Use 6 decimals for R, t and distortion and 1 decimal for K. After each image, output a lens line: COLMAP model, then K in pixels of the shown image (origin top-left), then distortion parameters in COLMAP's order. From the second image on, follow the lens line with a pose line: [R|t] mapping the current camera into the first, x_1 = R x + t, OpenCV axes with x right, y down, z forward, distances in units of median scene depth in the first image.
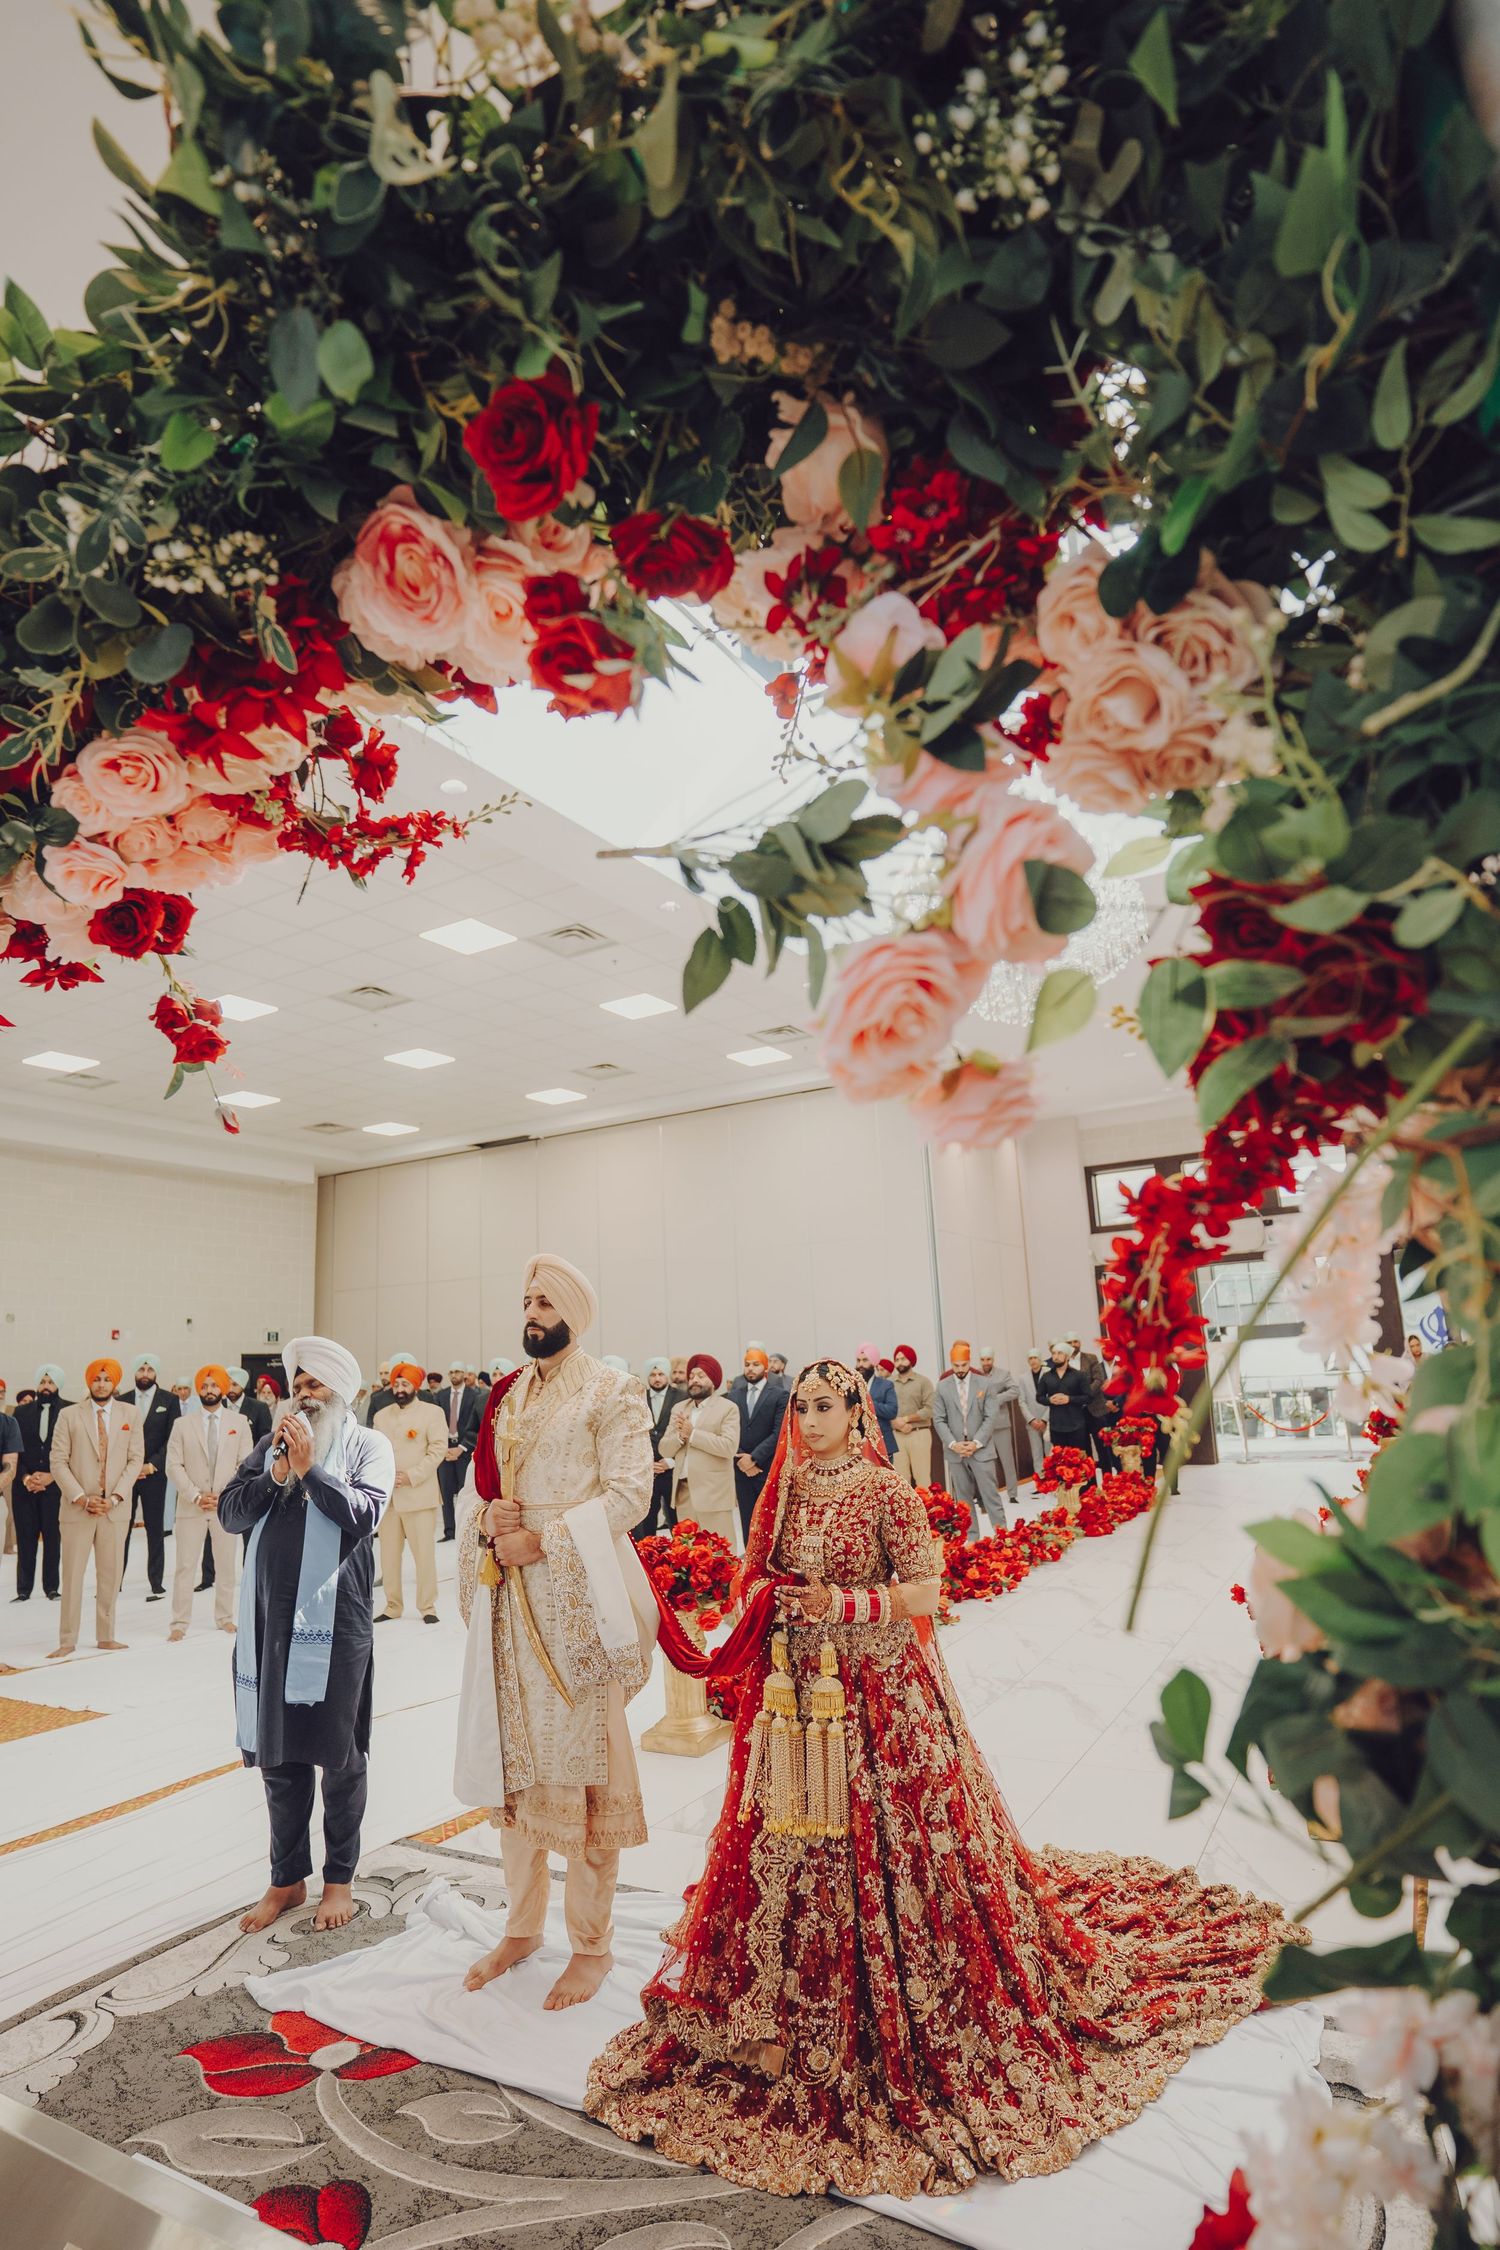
lens RADIAL K [[1174.0, 0, 743.0], [0, 1174.0, 1128.5], [0, 0, 1]] dist [-0.064623, 0.030756]
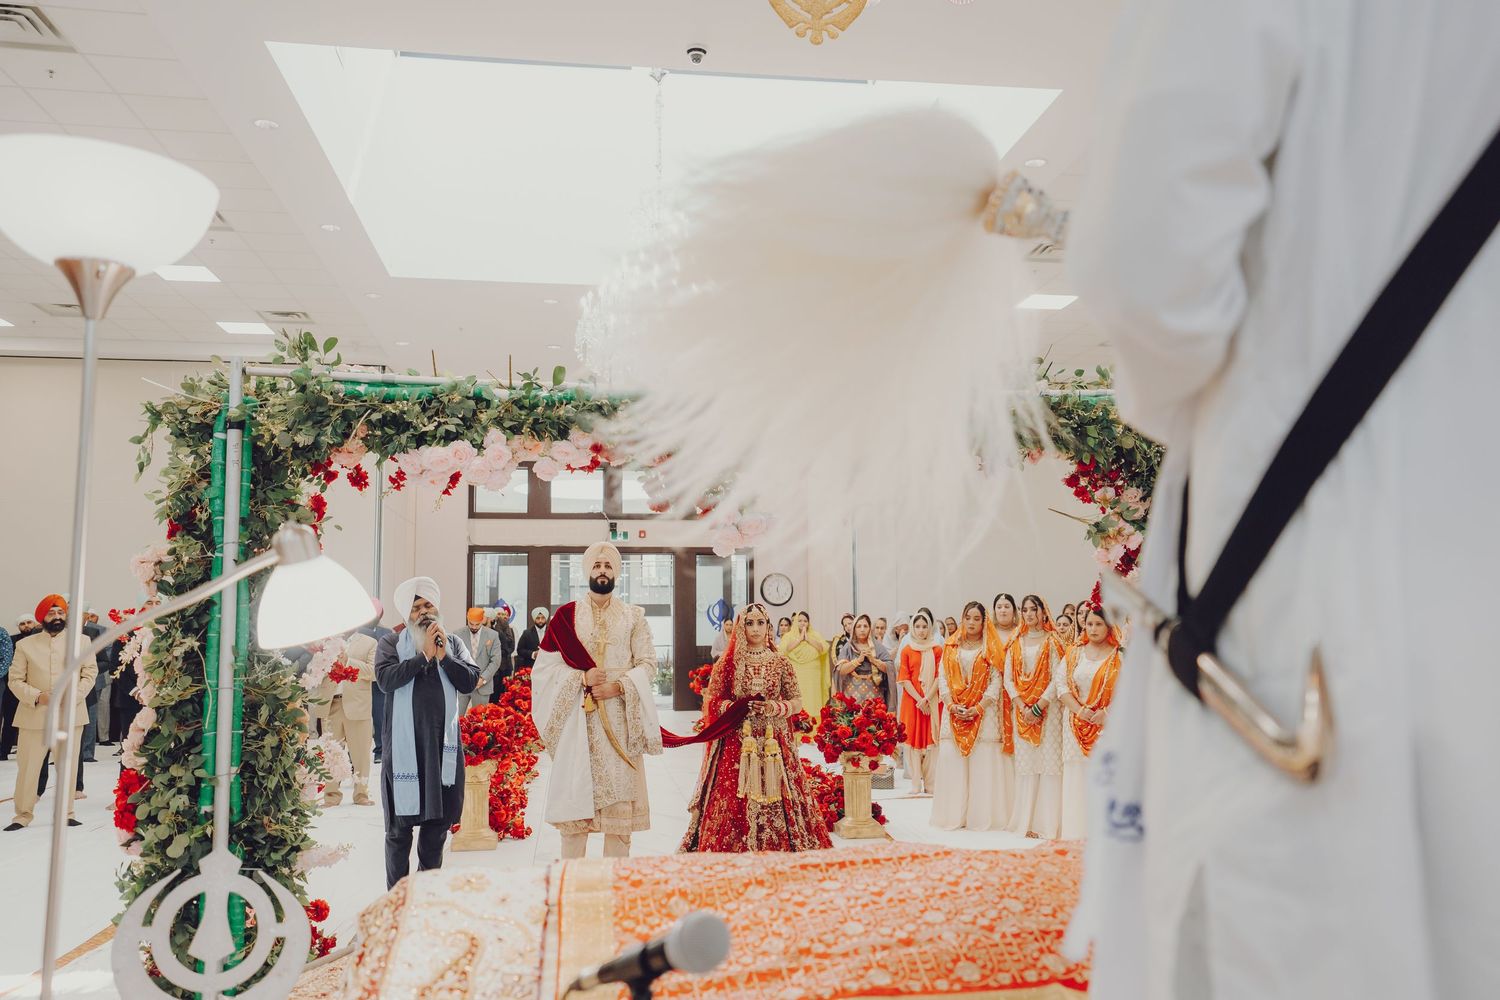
lens RADIAL K [[1233.7, 0, 756.5], [0, 1233.7, 503.5], [0, 0, 1]] dist [0.030940, 0.000534]
pose [[0.775494, 0.103692, 0.622782, -1.626268], [-0.159095, 0.986684, 0.033826, -0.076688], [-0.610982, -0.125314, 0.781664, -0.918953]]
